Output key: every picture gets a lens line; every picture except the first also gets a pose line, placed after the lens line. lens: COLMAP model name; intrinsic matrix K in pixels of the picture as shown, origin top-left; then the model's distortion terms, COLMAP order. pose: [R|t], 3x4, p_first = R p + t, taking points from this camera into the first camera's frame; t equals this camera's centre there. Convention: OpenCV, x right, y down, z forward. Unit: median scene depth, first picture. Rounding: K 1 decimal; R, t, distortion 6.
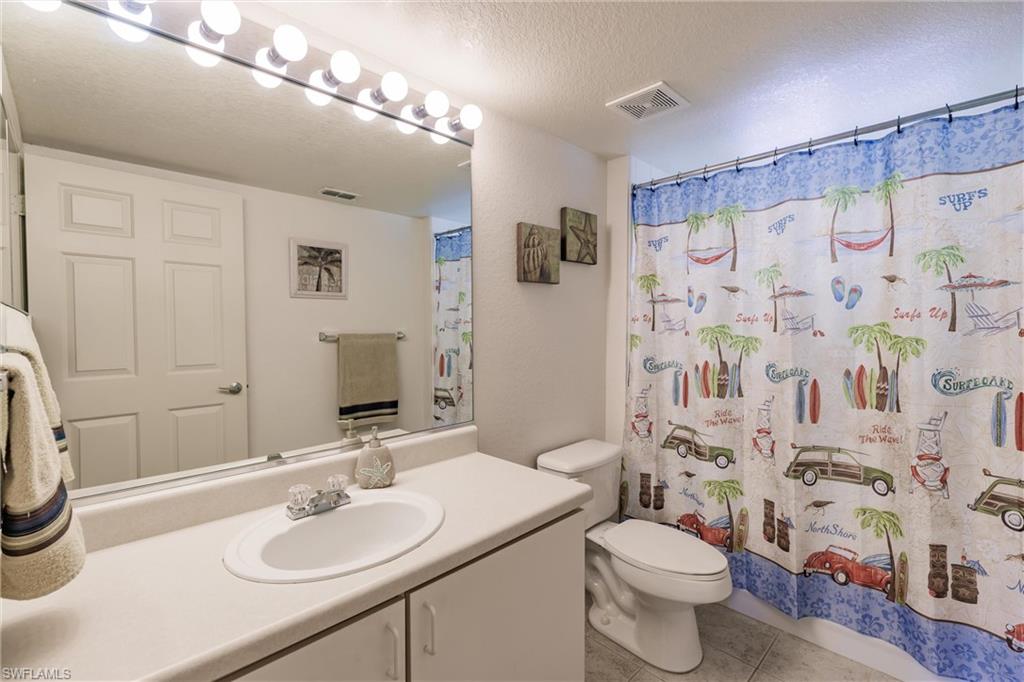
lens RADIAL K [[458.3, 0, 505.5], [0, 458.3, 338.7], [0, 0, 1]] dist [-0.000354, -0.000347]
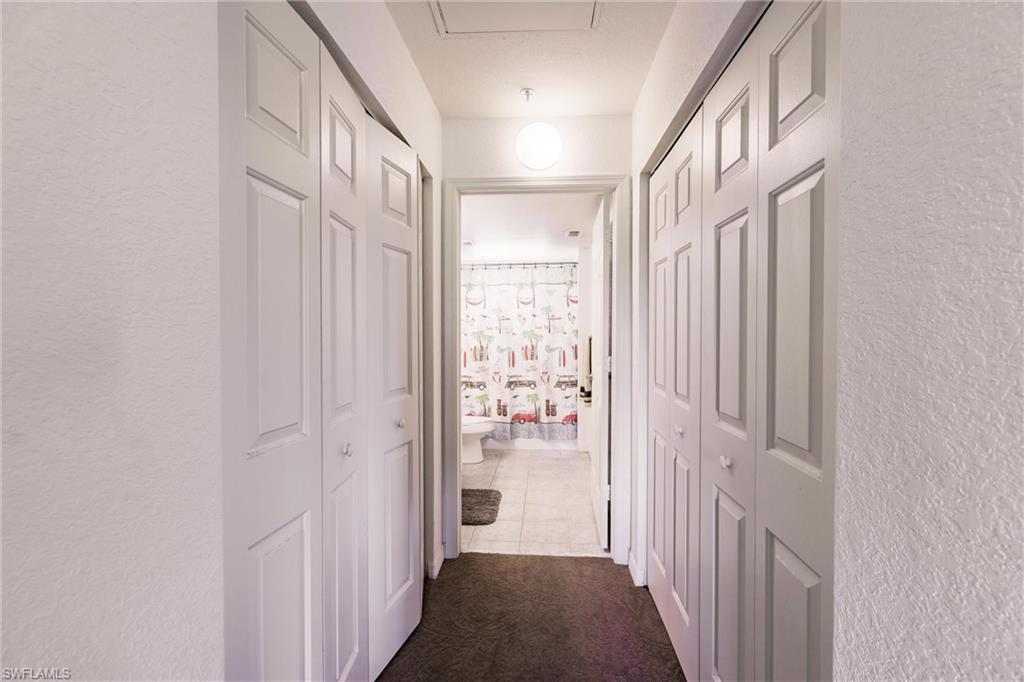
lens RADIAL K [[458.3, 0, 515.8], [0, 458.3, 337.7], [0, 0, 1]] dist [-0.000354, -0.000347]
pose [[0.746892, -0.009981, 0.664871, -1.142721], [0.019104, 0.999797, -0.006451, 0.029275], [-0.664671, 0.017520, 0.746931, -1.063566]]
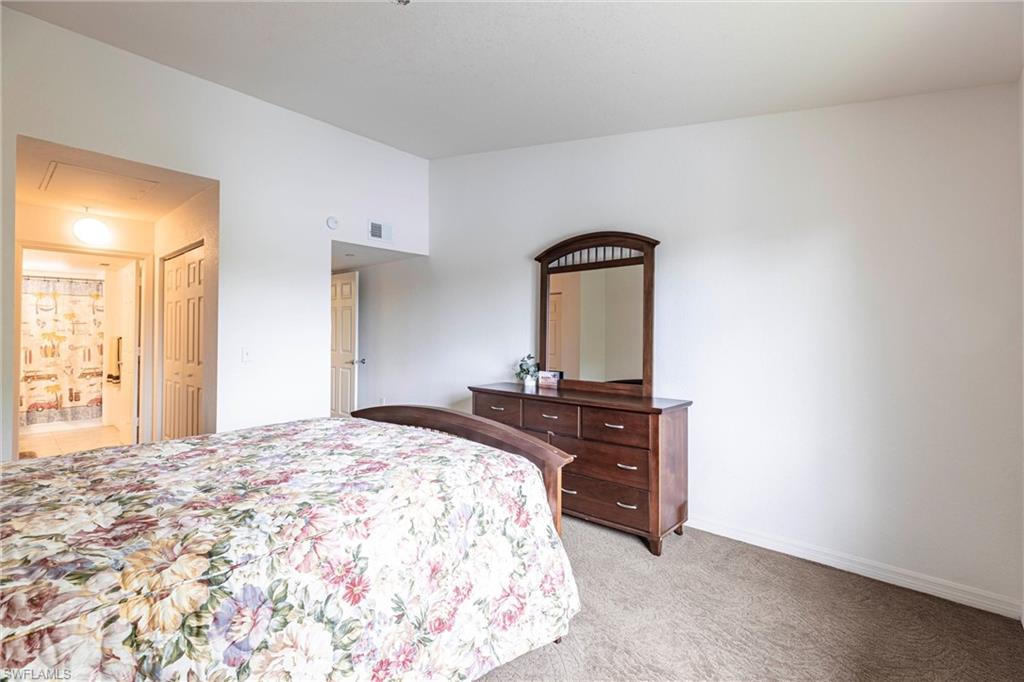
lens RADIAL K [[458.3, 0, 519.6], [0, 458.3, 328.3], [0, 0, 1]] dist [-0.000354, -0.000347]
pose [[-0.071761, 0.011179, 0.997359, -2.819034], [0.024804, 0.999648, -0.009420, 0.053044], [-0.997113, 0.024063, -0.072013, -2.226620]]
